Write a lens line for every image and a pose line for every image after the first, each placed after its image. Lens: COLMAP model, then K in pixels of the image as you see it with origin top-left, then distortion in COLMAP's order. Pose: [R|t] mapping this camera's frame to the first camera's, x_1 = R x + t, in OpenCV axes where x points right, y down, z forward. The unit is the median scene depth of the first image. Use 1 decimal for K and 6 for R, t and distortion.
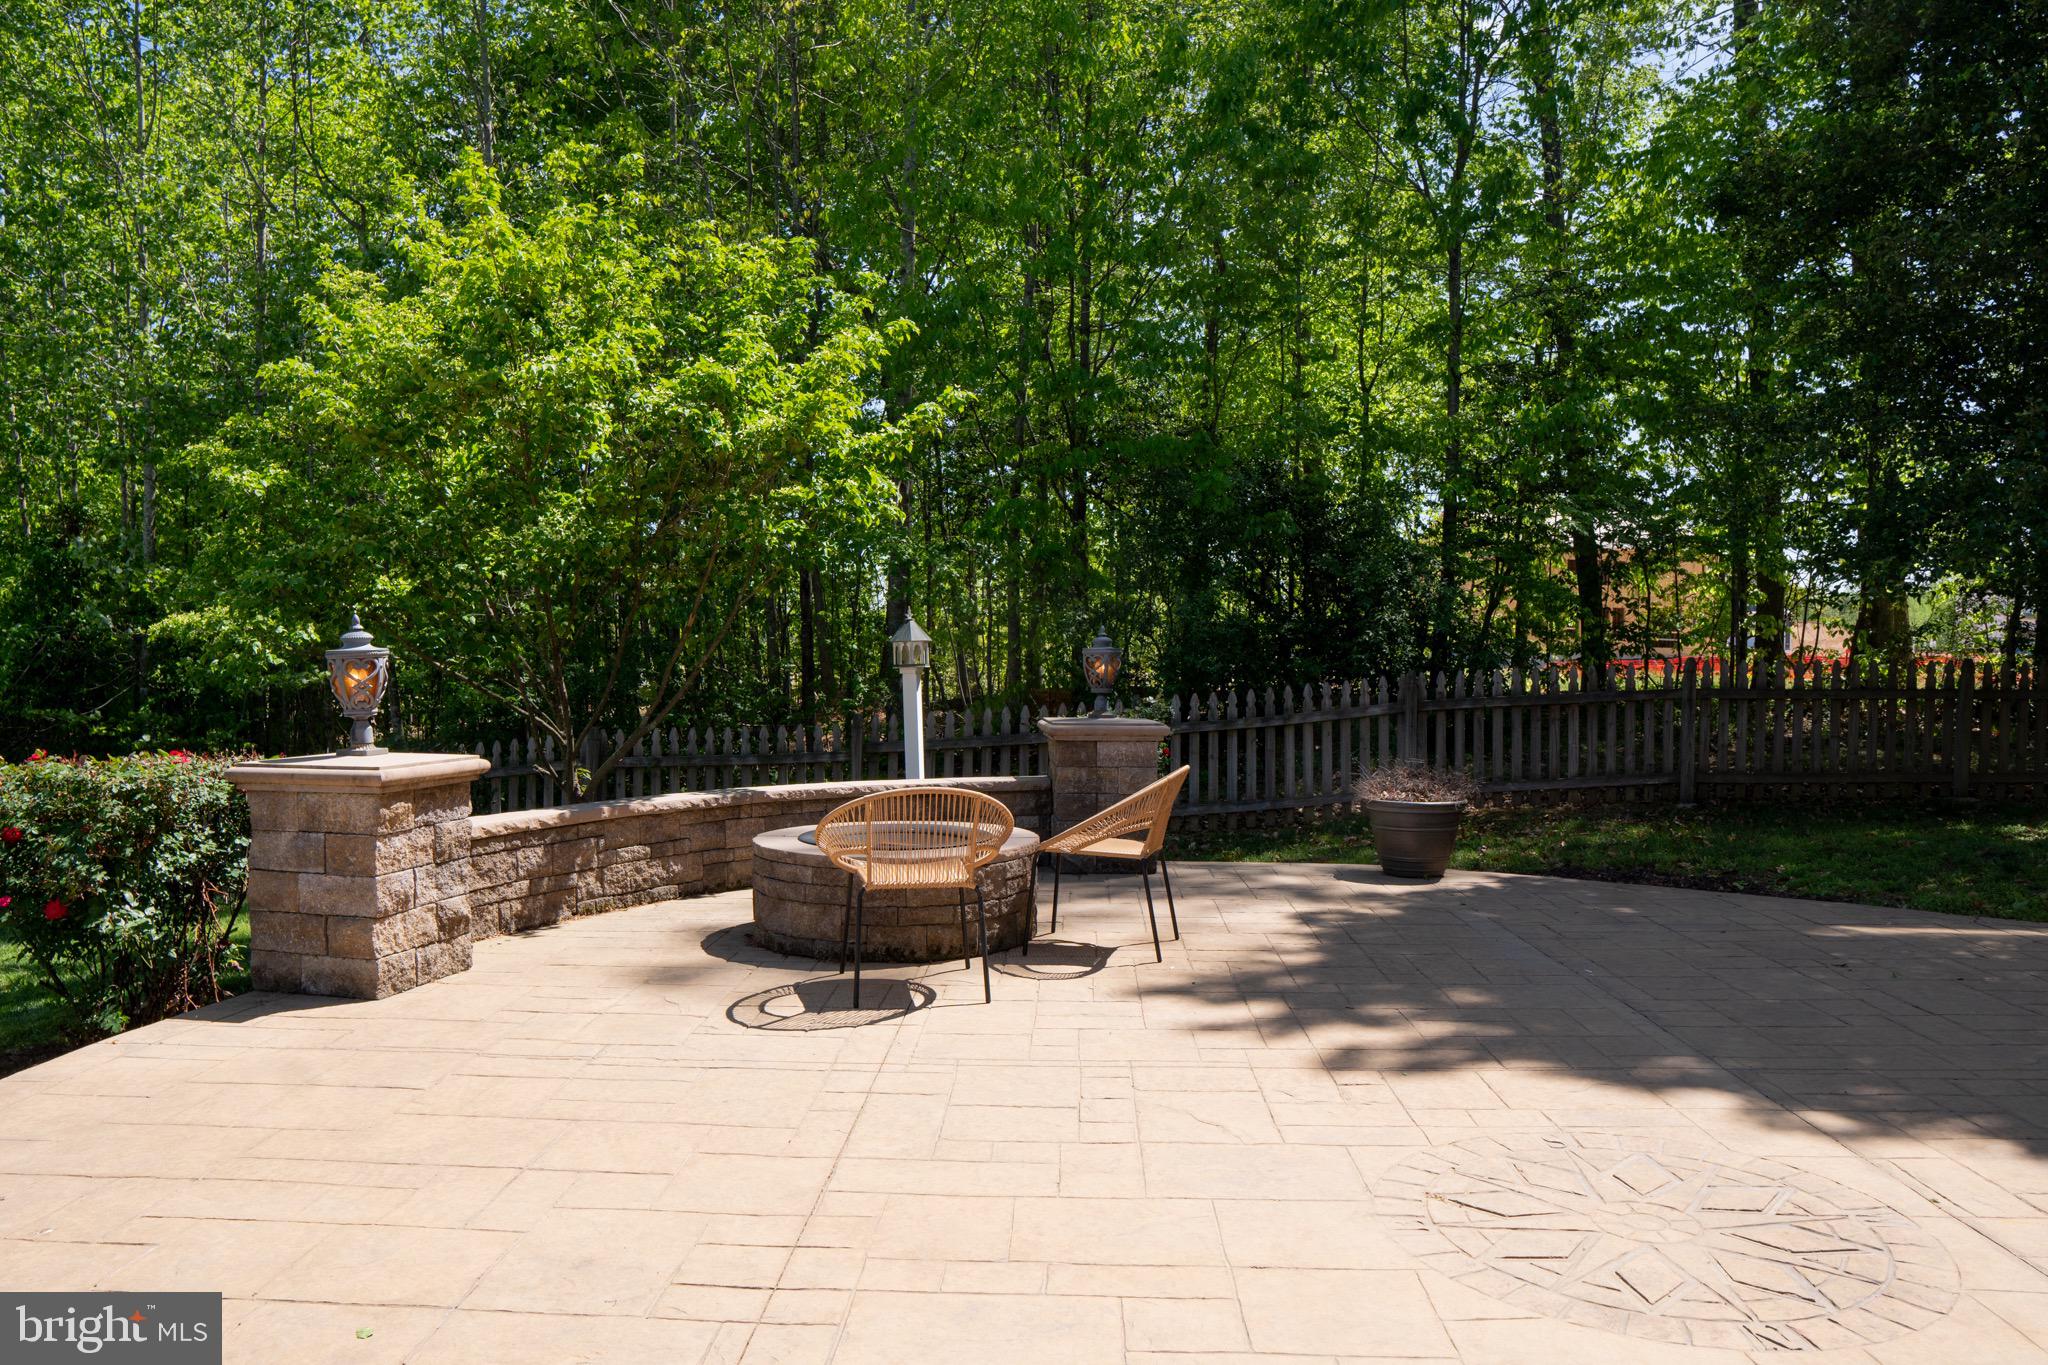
lens RADIAL K [[1449.9, 0, 1015.1], [0, 1449.9, 677.0], [0, 0, 1]] dist [-0.114060, 0.074651]
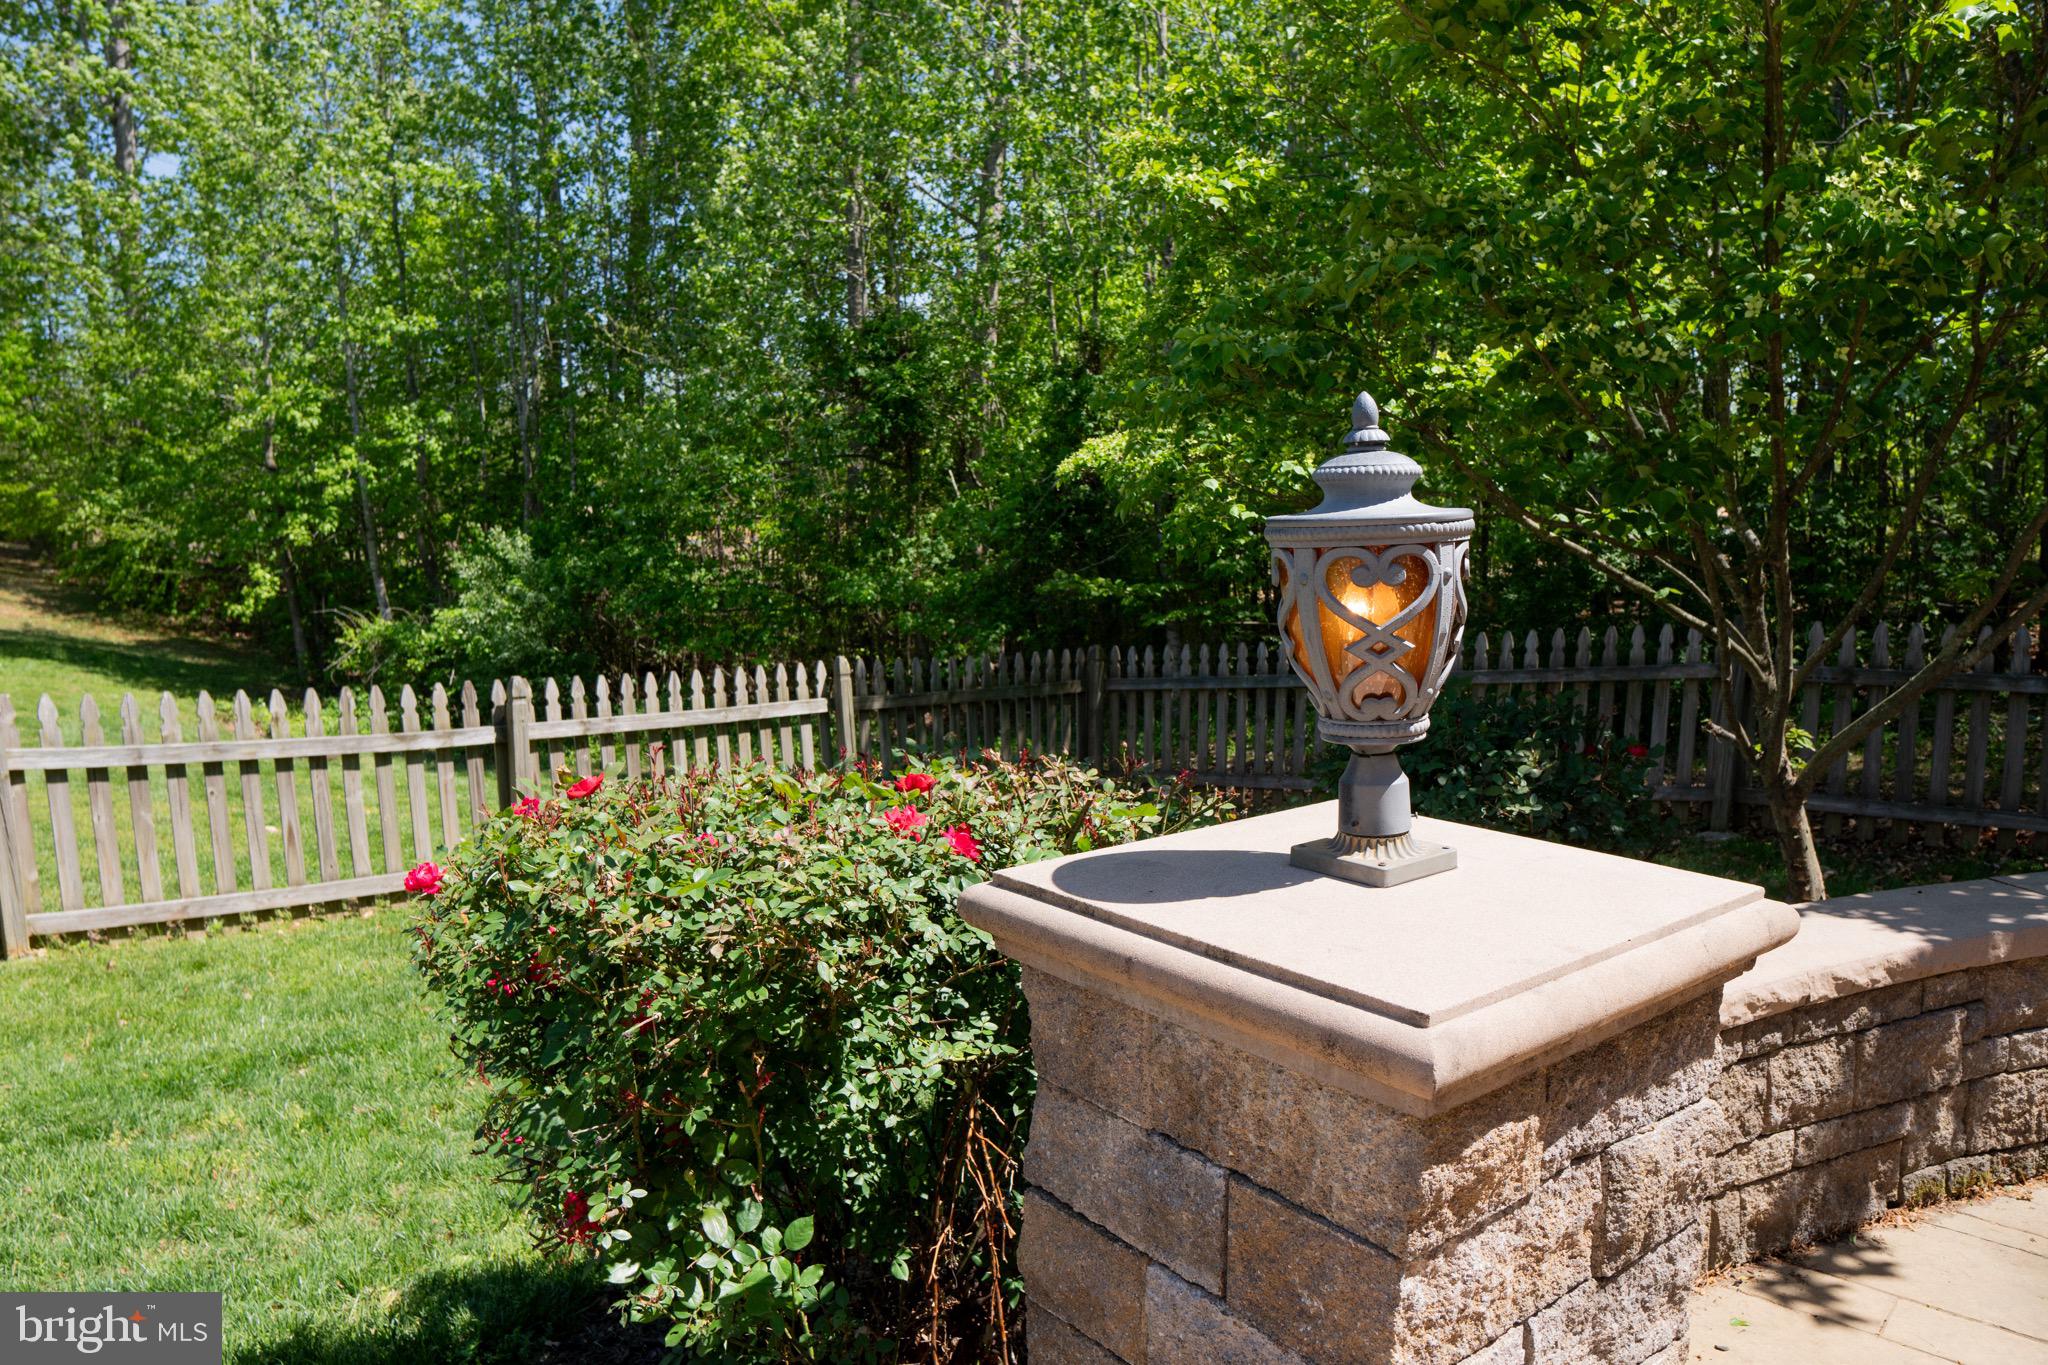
lens RADIAL K [[1449.9, 0, 1015.1], [0, 1449.9, 677.0], [0, 0, 1]] dist [-0.114060, 0.074651]
pose [[0.767423, 0.075252, -0.636710, -0.274105], [-0.004369, 0.993679, 0.112176, -0.015895], [0.641127, -0.083305, 0.762900, 0.604966]]
